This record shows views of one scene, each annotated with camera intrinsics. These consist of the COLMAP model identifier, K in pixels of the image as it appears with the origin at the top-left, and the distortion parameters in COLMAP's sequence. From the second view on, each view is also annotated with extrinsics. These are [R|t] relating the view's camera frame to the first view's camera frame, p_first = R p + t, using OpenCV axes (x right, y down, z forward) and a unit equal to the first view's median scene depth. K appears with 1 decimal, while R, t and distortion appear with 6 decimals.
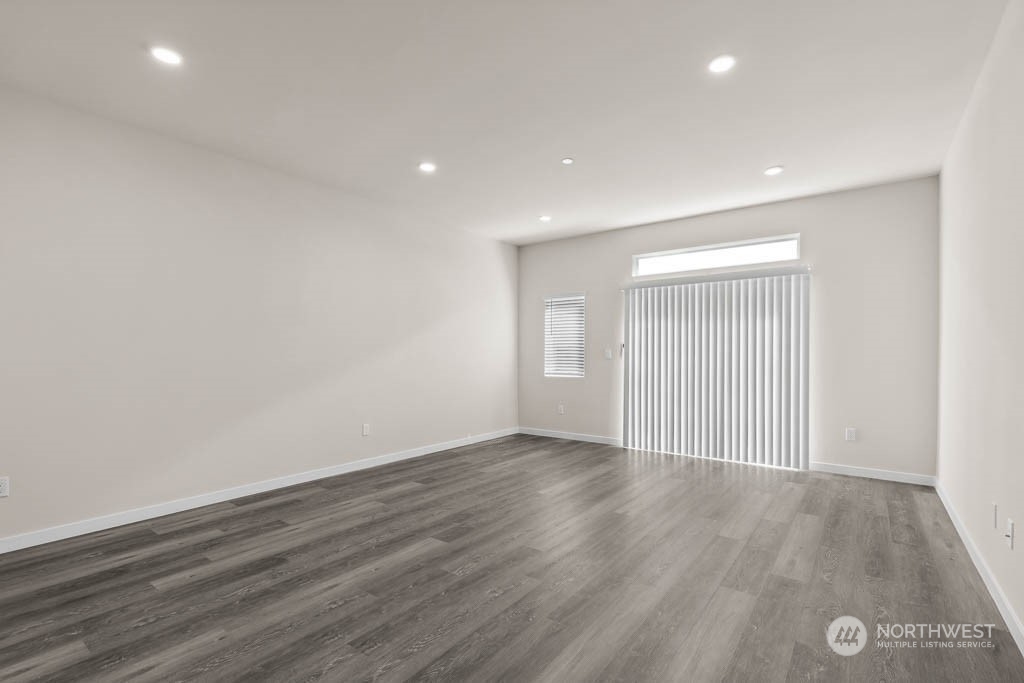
lens RADIAL K [[472.2, 0, 521.5], [0, 472.2, 357.1], [0, 0, 1]] dist [-0.000471, 0.000083]
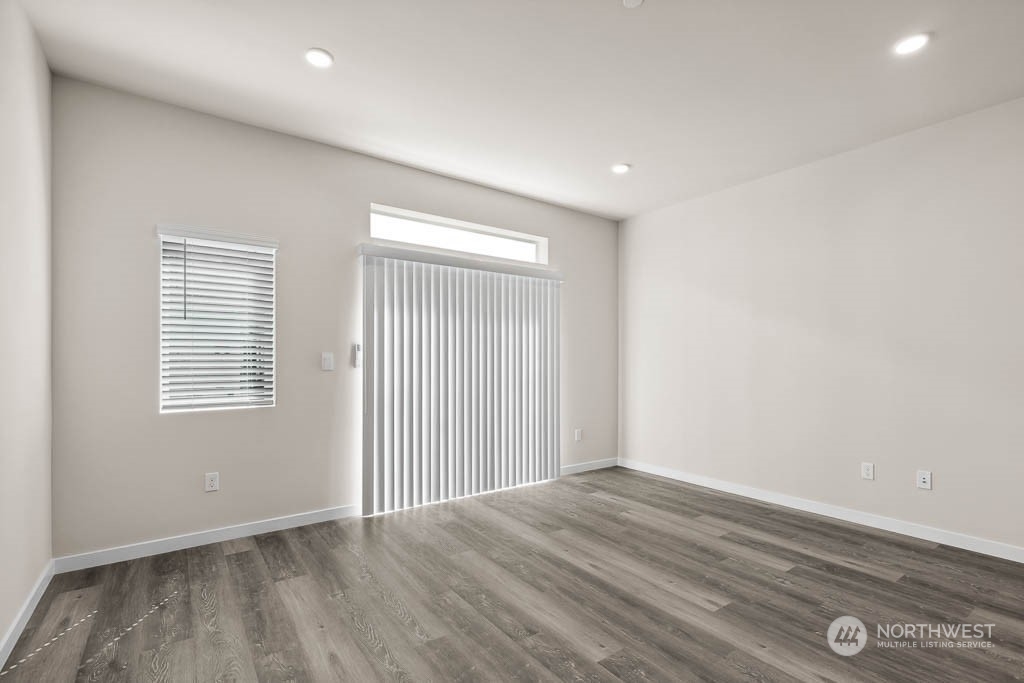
lens RADIAL K [[466.8, 0, 506.1], [0, 466.8, 357.0], [0, 0, 1]] dist [0.003571, 0.000288]
pose [[0.311052, 0.004250, 0.950383, -0.343356], [0.007631, 0.999947, -0.006969, -0.008060], [-0.950362, 0.009420, 0.311003, 0.749958]]
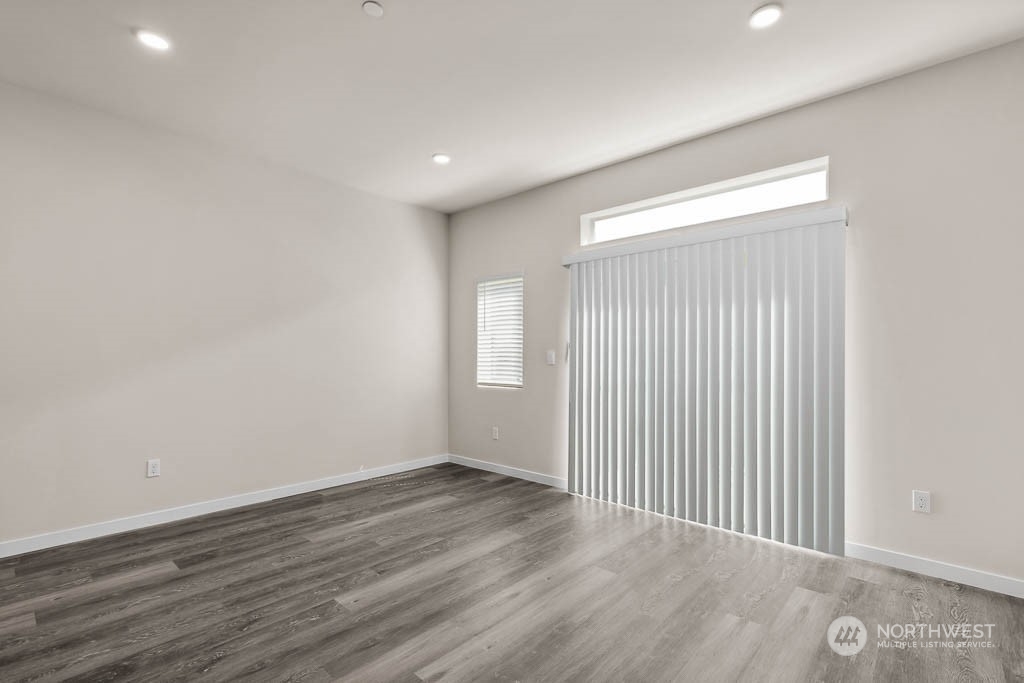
lens RADIAL K [[471.7, 0, 528.9], [0, 471.7, 355.8], [0, 0, 1]] dist [0.013136, -0.000035]
pose [[0.996658, 0.004055, -0.081591, 0.250511], [-0.004898, 0.999937, -0.010126, -0.001916], [0.081544, 0.010492, 0.996614, 0.356227]]
